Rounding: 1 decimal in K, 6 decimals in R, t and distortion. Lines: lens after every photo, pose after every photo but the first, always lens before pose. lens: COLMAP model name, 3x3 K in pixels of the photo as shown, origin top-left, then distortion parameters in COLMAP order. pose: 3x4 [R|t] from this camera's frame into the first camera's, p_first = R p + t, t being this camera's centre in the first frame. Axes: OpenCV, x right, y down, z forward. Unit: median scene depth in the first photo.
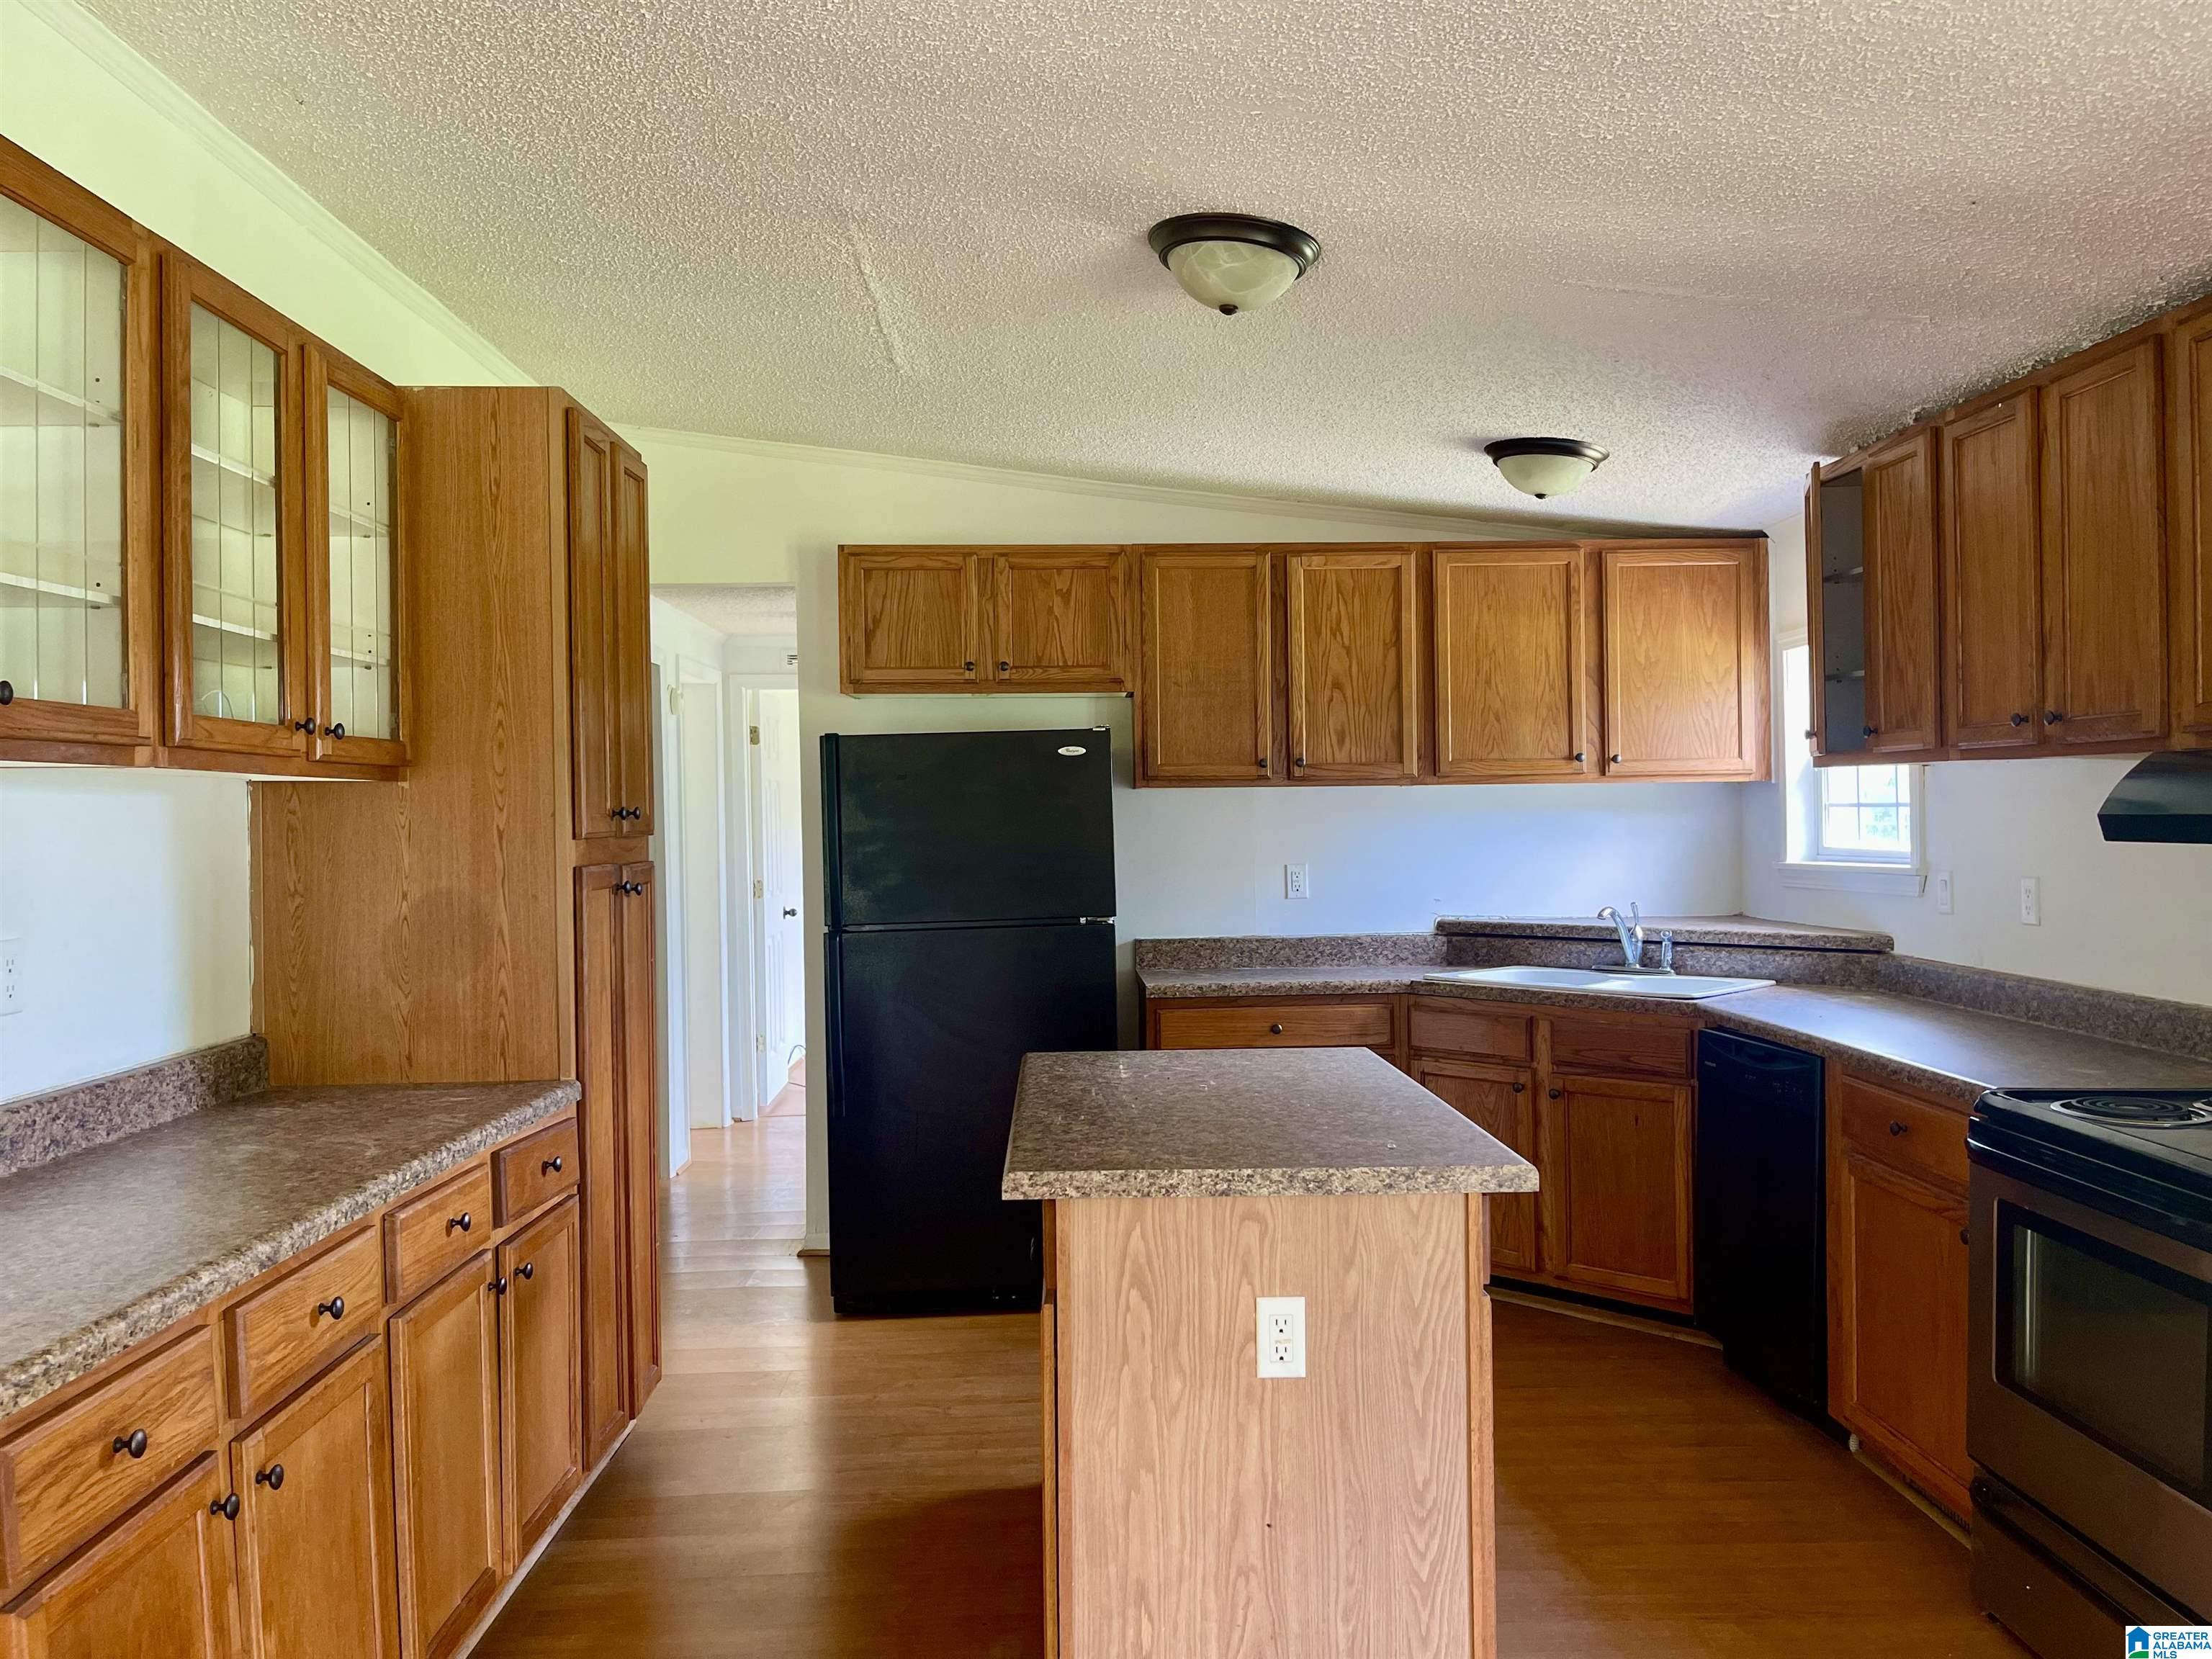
lens RADIAL K [[1667.4, 0, 1113.8], [0, 1667.4, 825.9], [0, 0, 1]] dist [0.057519, -0.068949]
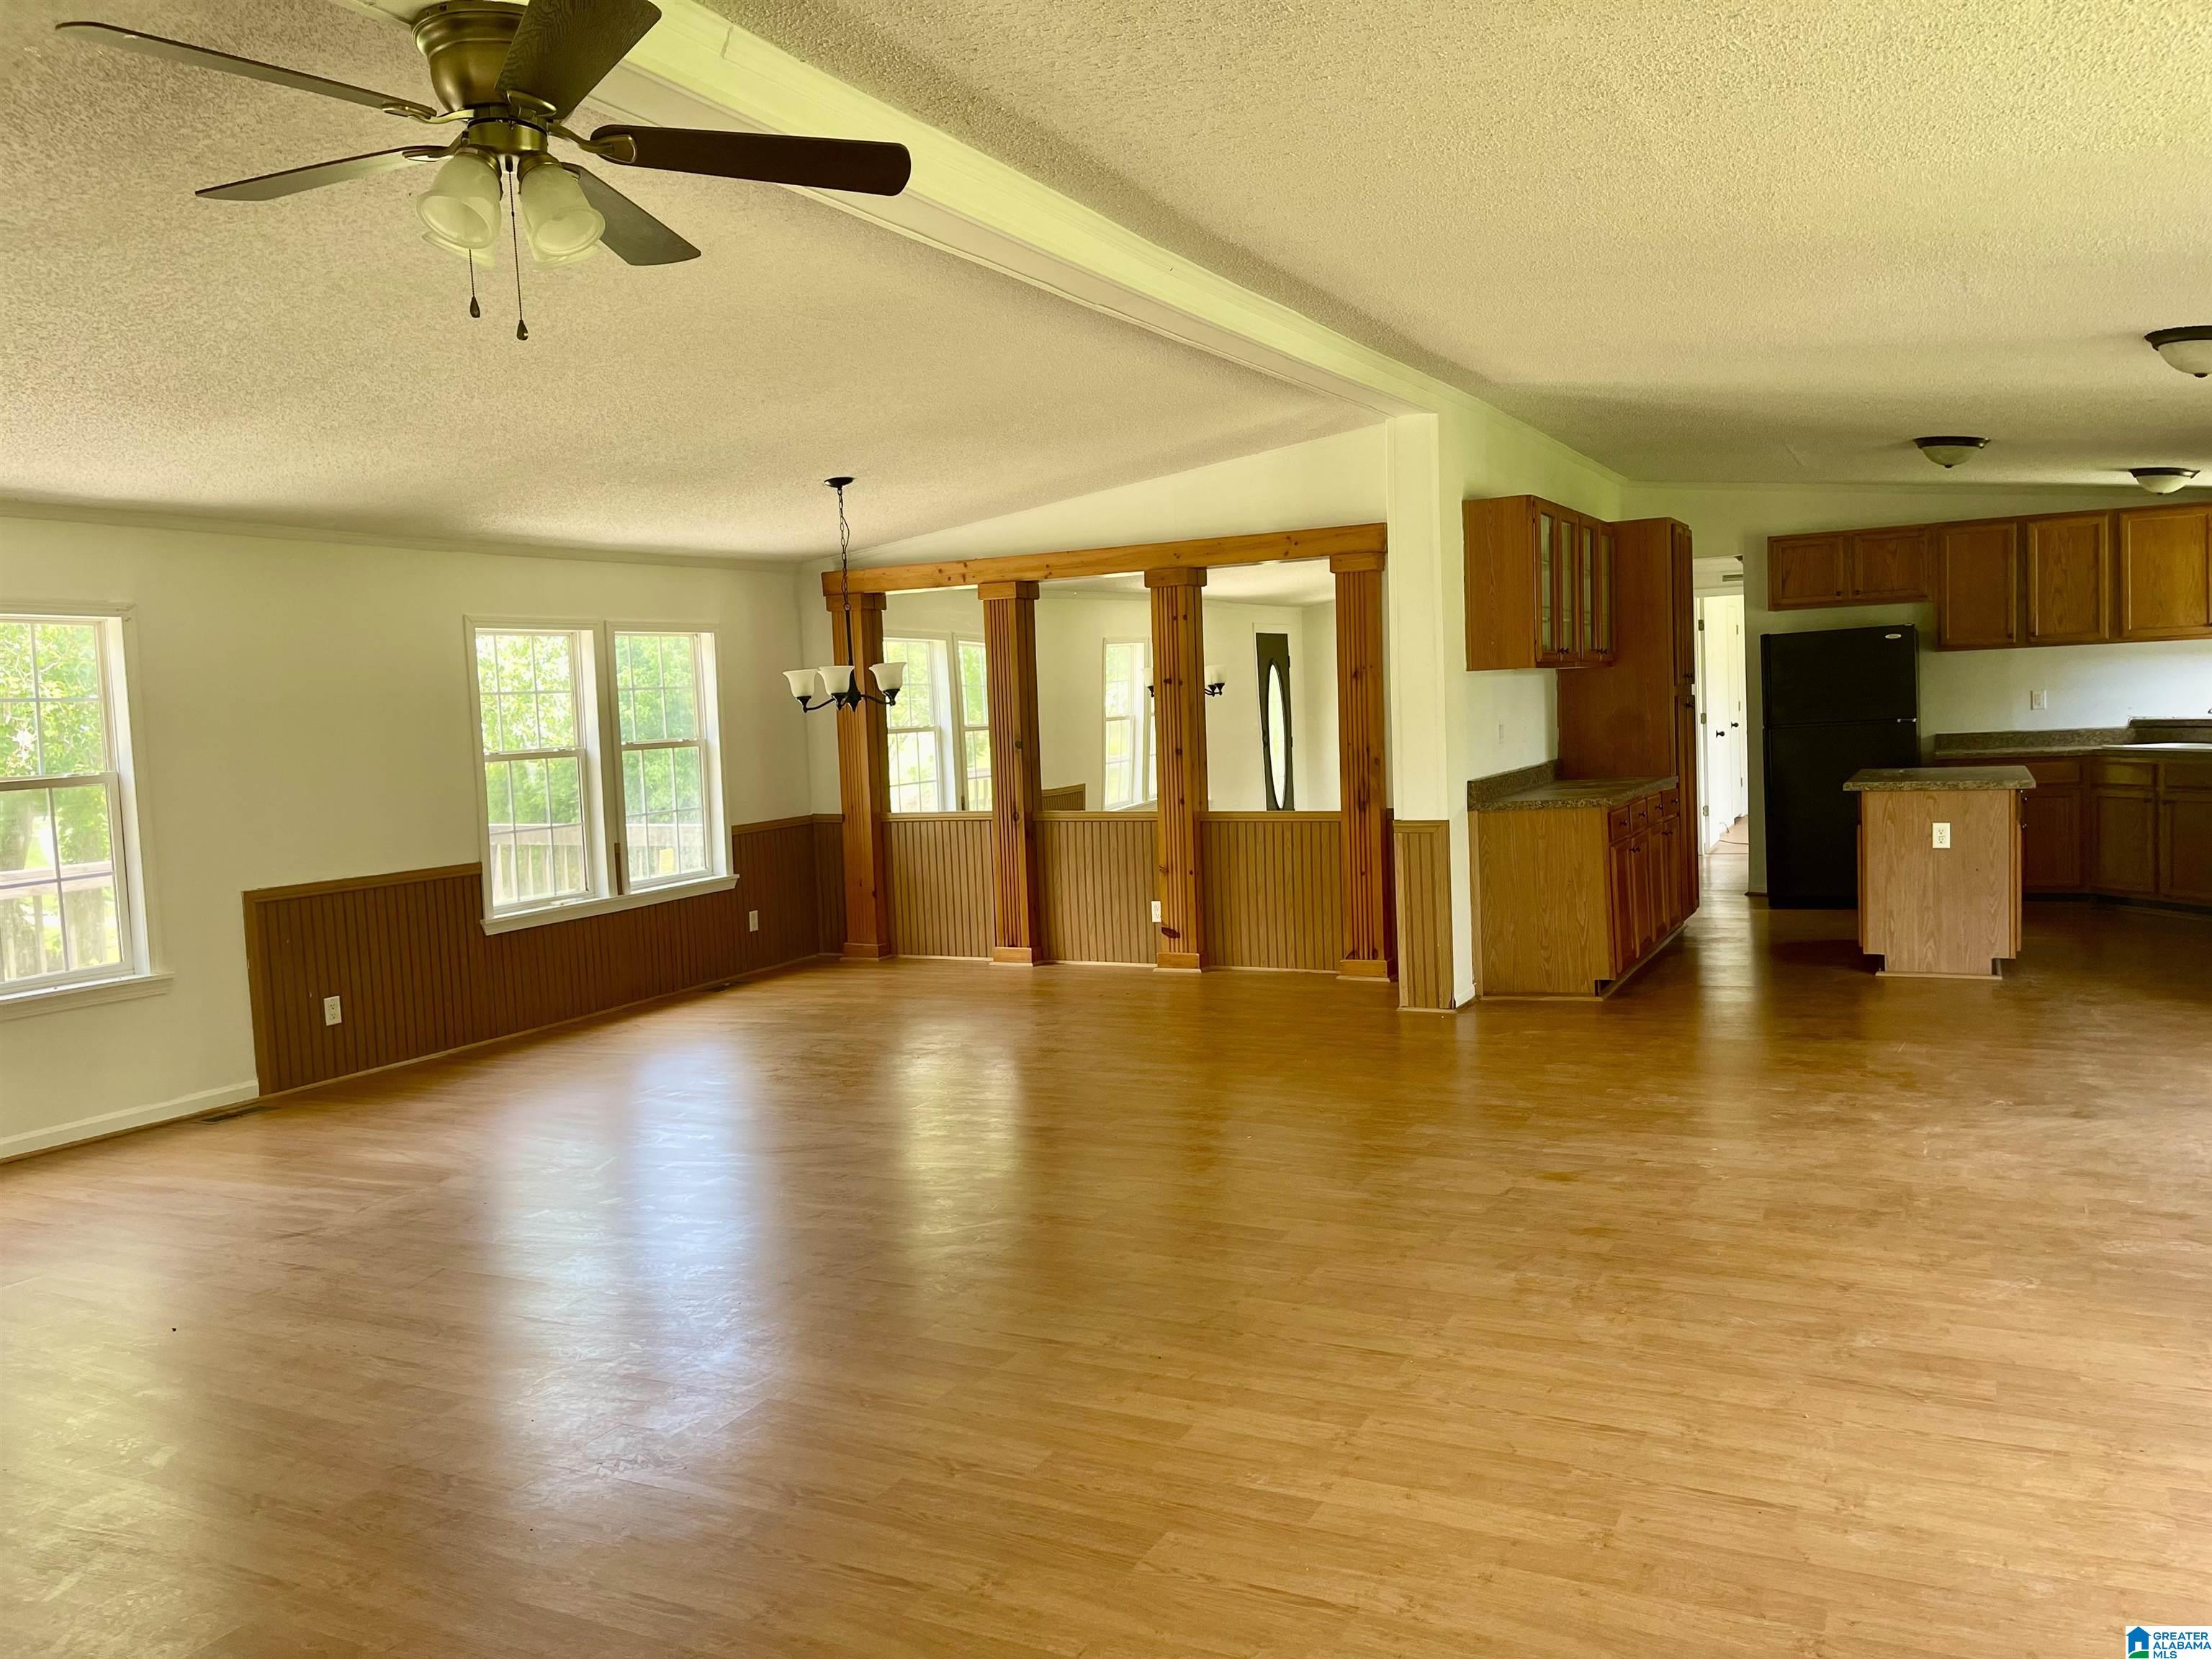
lens RADIAL K [[1667.4, 0, 1109.7], [0, 1667.4, 811.9], [0, 0, 1]] dist [0.057519, -0.068949]
pose [[0.875213, 0.005842, -0.483703, 0.188887], [0.031549, 0.997109, 0.069126, -0.005386], [0.482708, -0.075760, 0.872498, -1.802731]]
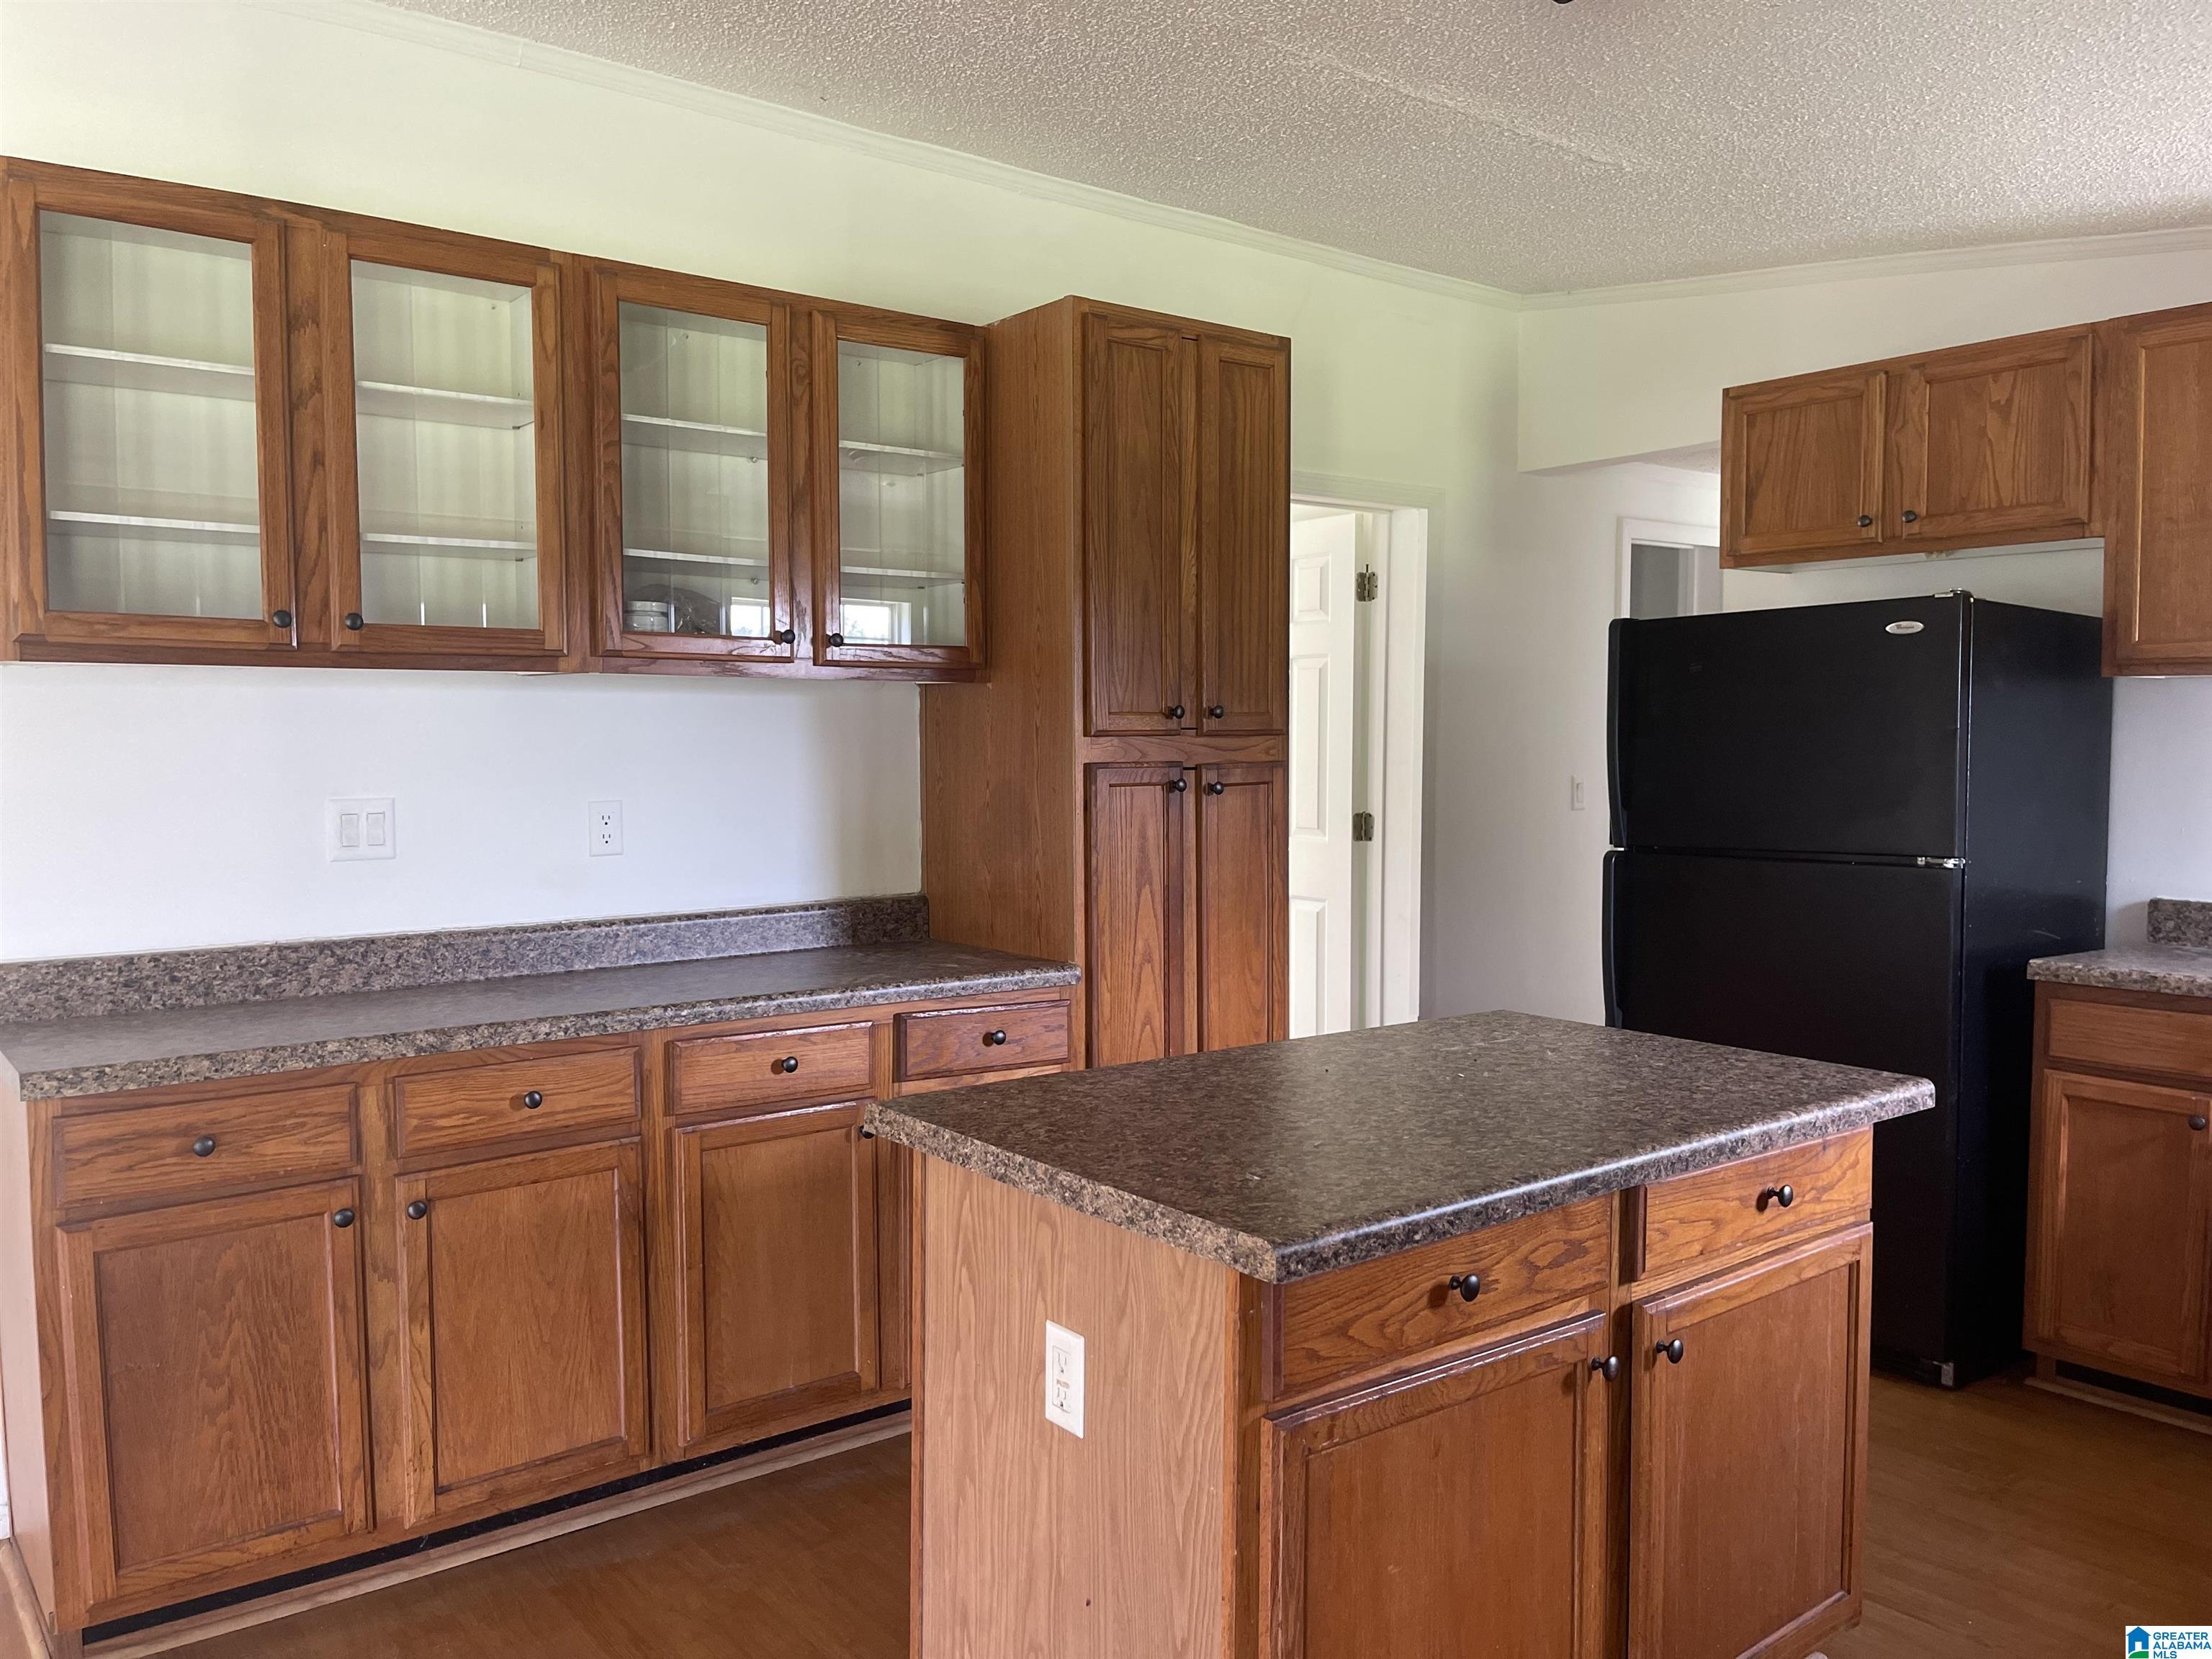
lens RADIAL K [[1667.4, 0, 1100.4], [0, 1667.4, 814.7], [0, 0, 1]] dist [0.057519, -0.068949]
pose [[0.590916, 0.051928, -0.805060, 0.522199], [-0.010414, 0.998334, 0.056750, -0.001926], [0.806666, -0.025150, 0.590473, 0.400028]]
